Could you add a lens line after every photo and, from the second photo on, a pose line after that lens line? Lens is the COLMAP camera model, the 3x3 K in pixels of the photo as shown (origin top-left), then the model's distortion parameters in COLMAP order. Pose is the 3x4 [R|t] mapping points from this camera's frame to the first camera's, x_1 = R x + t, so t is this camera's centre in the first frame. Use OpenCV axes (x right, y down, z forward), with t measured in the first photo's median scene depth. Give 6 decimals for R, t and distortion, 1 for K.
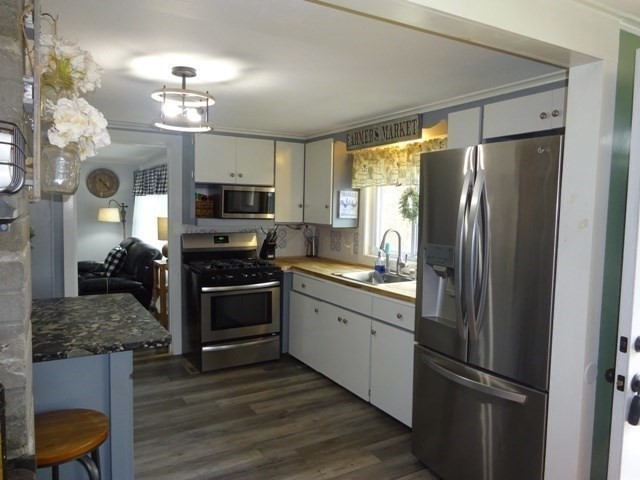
lens RADIAL K [[470.1, 0, 320.1], [0, 470.1, 242.0], [0, 0, 1]] dist [-0.008926, 0.004670]
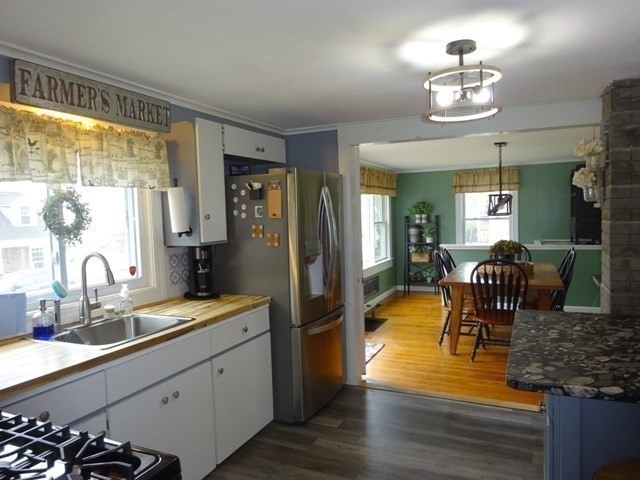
lens RADIAL K [[470.1, 0, 320.0], [0, 470.1, 239.7], [0, 0, 1]] dist [-0.008926, 0.004670]
pose [[-0.578362, -0.042939, 0.814649, -0.511989], [0.084635, 0.990067, 0.112271, -0.085635], [-0.811378, 0.133882, -0.568983, 1.051860]]
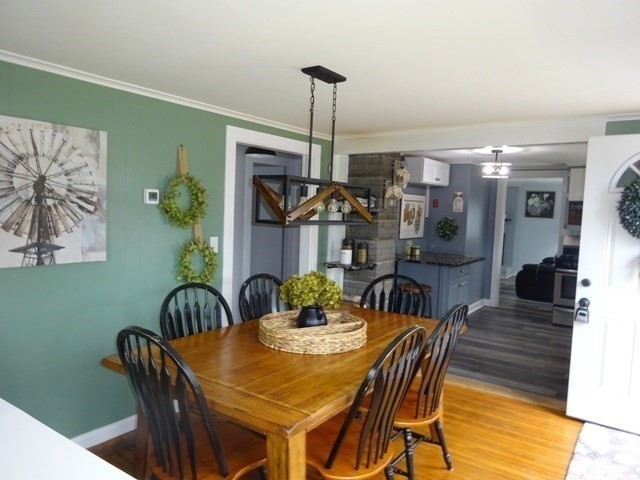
lens RADIAL K [[470.1, 0, 322.0], [0, 470.1, 242.0], [0, 0, 1]] dist [-0.008926, 0.004670]
pose [[0.409737, 0.063868, -0.909965, 0.813933], [-0.094536, 0.995148, 0.027279, 0.038750], [0.907292, 0.074848, 0.413786, -0.336327]]
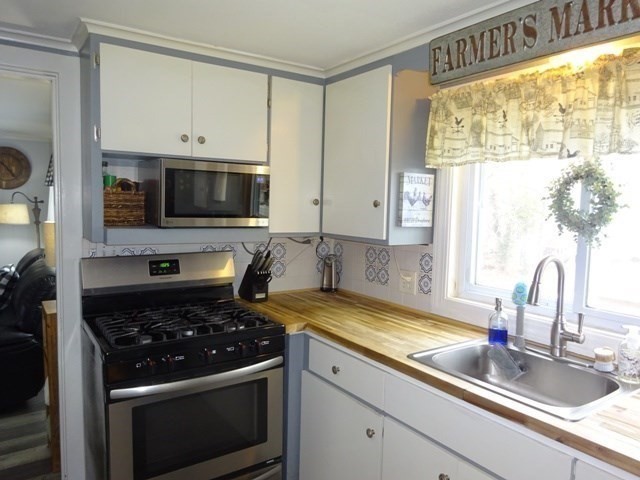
lens RADIAL K [[470.1, 0, 319.2], [0, 470.1, 242.2], [0, 0, 1]] dist [-0.008926, 0.004670]
pose [[0.998017, -0.001515, 0.062928, -0.084713], [0.000922, 0.999955, 0.009446, -0.042451], [-0.062939, -0.009369, 0.997973, 0.545609]]
